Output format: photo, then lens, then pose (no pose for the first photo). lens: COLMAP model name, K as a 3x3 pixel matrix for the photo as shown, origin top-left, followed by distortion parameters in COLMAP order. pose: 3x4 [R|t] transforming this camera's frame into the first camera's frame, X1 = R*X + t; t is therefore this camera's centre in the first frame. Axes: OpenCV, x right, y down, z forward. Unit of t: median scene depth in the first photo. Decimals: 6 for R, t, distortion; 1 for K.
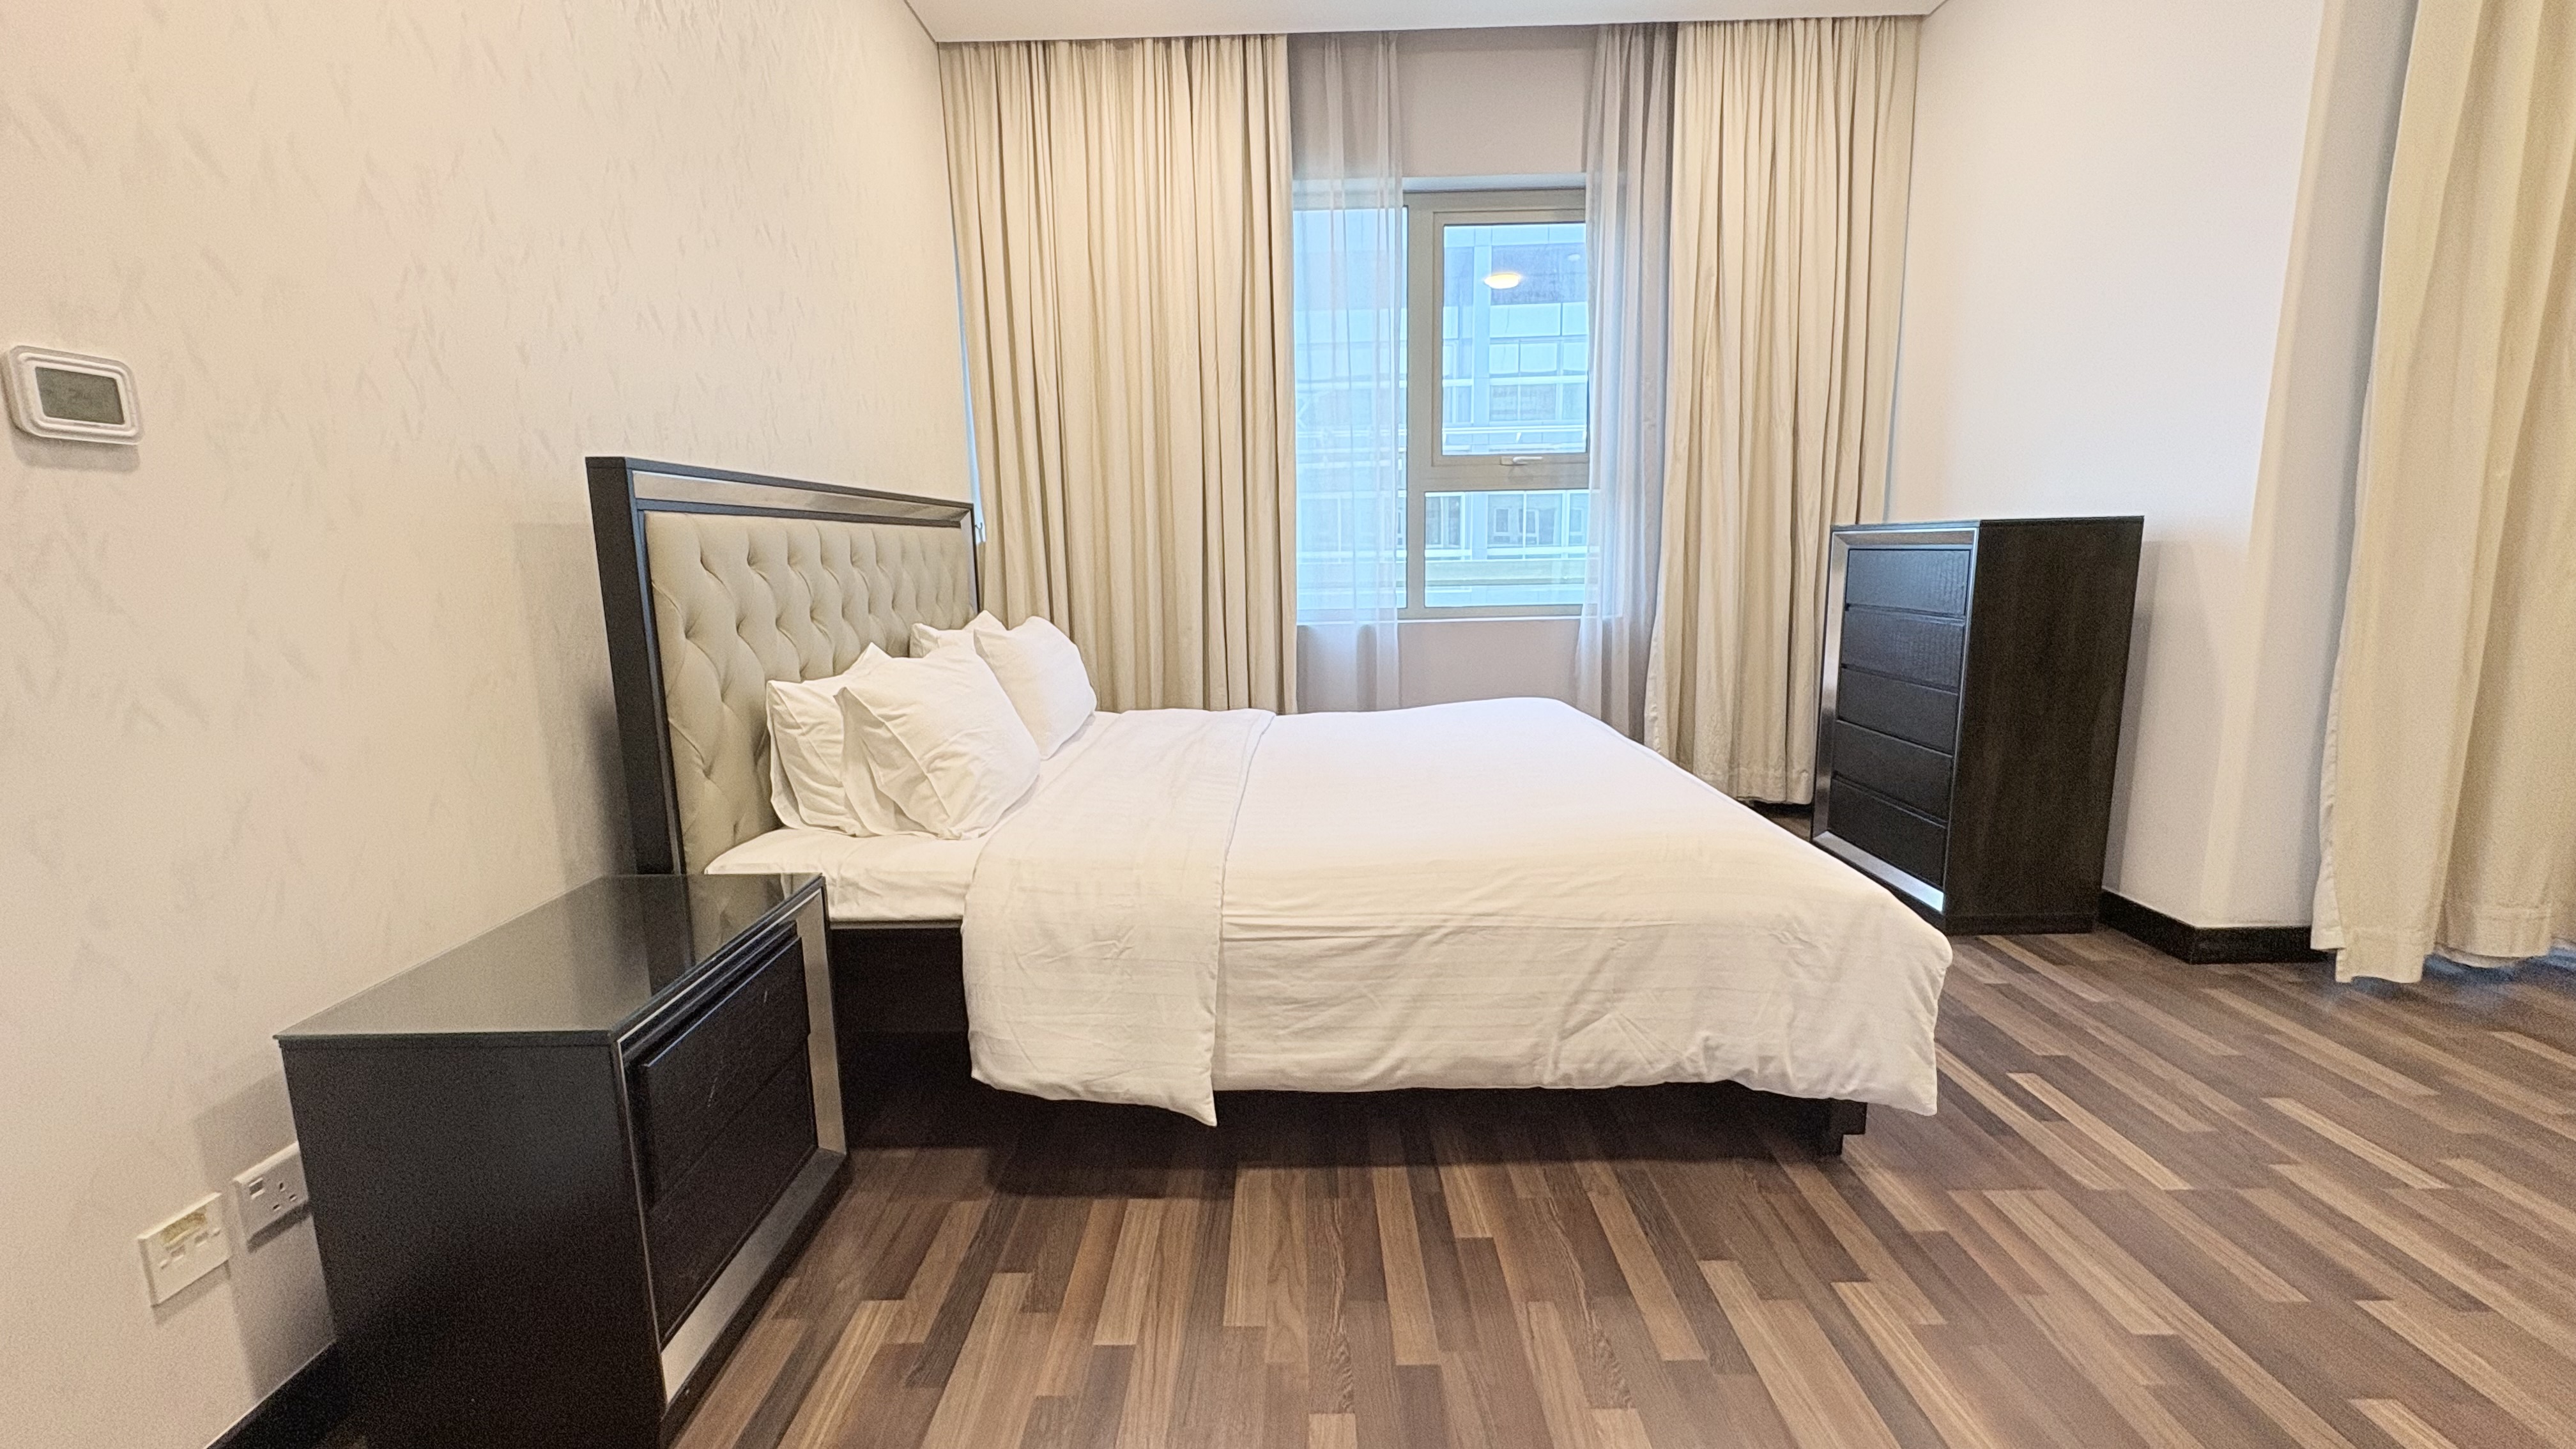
lens RADIAL K [[1030.0, 0, 1286.8], [0, 1030.0, 719.9], [0, 0, 1]] dist [-0.000015, -0.000161]
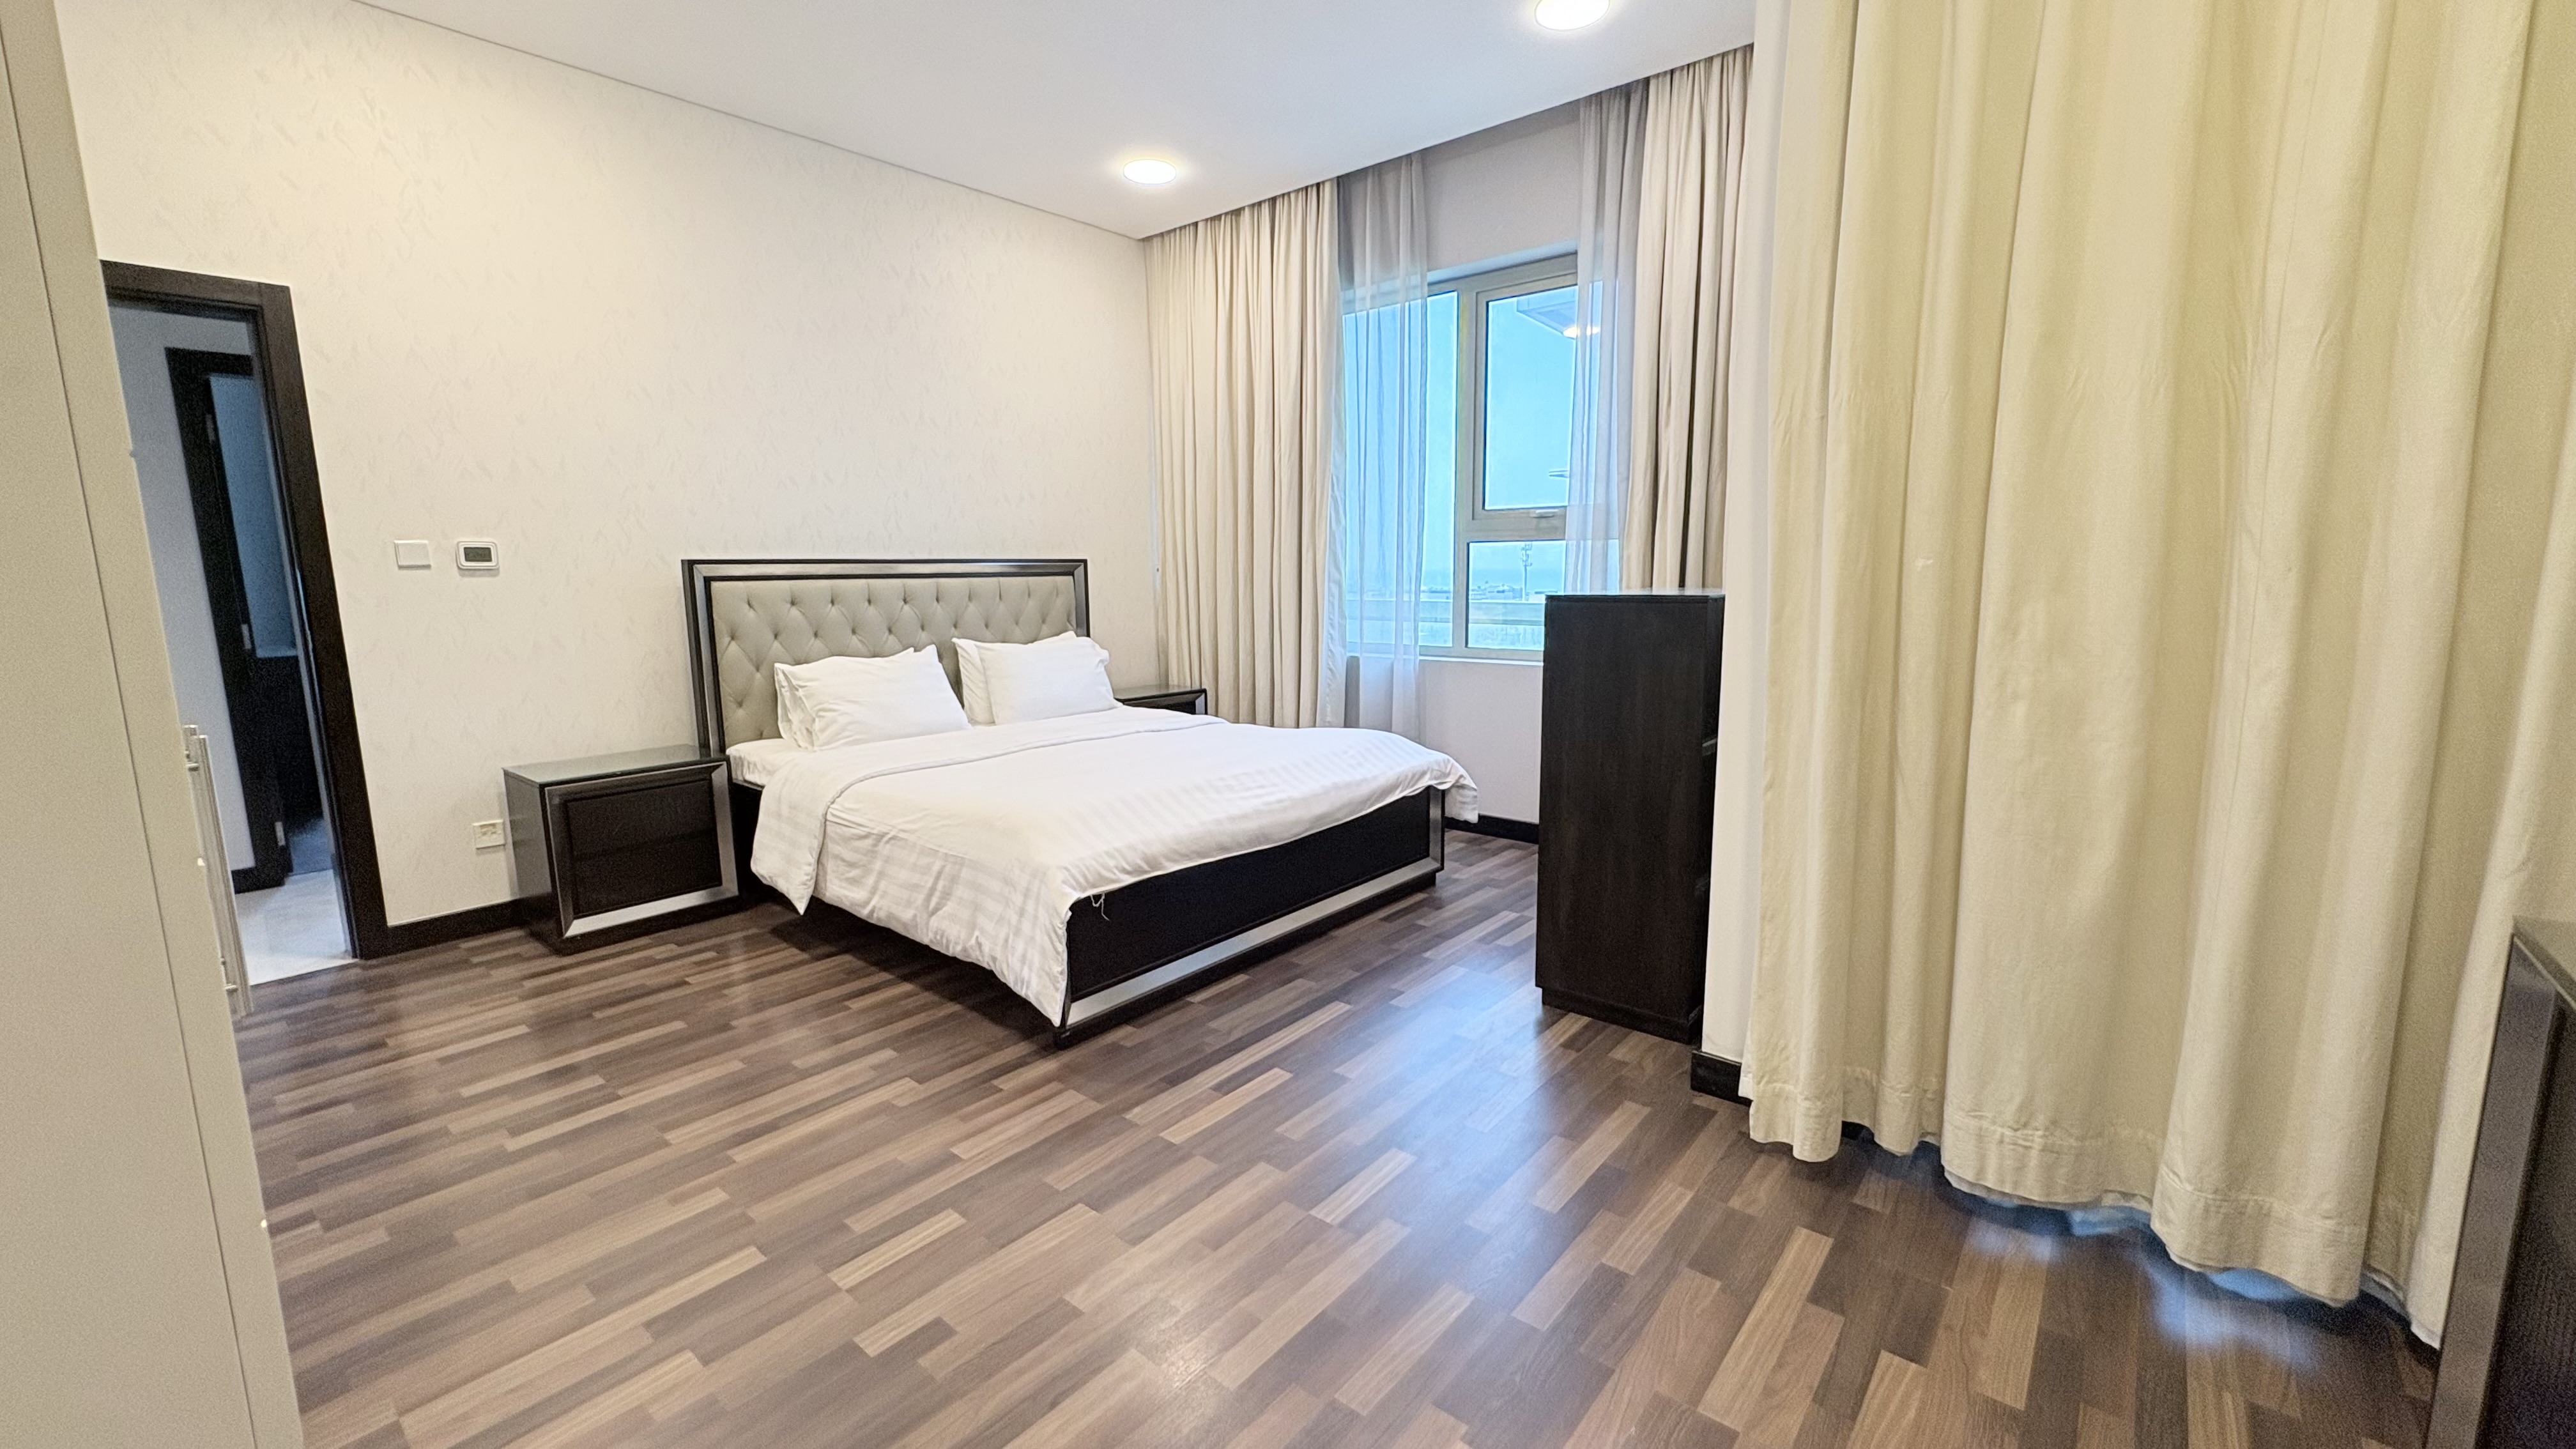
lens RADIAL K [[1030.0, 0, 1286.8], [0, 1030.0, 719.9], [0, 0, 1]] dist [-0.000015, -0.000161]
pose [[0.762495, 0.106960, -0.638091, 1.154041], [-0.112938, 0.993102, 0.031512, -0.076864], [0.637060, 0.048037, 0.769316, 0.066956]]
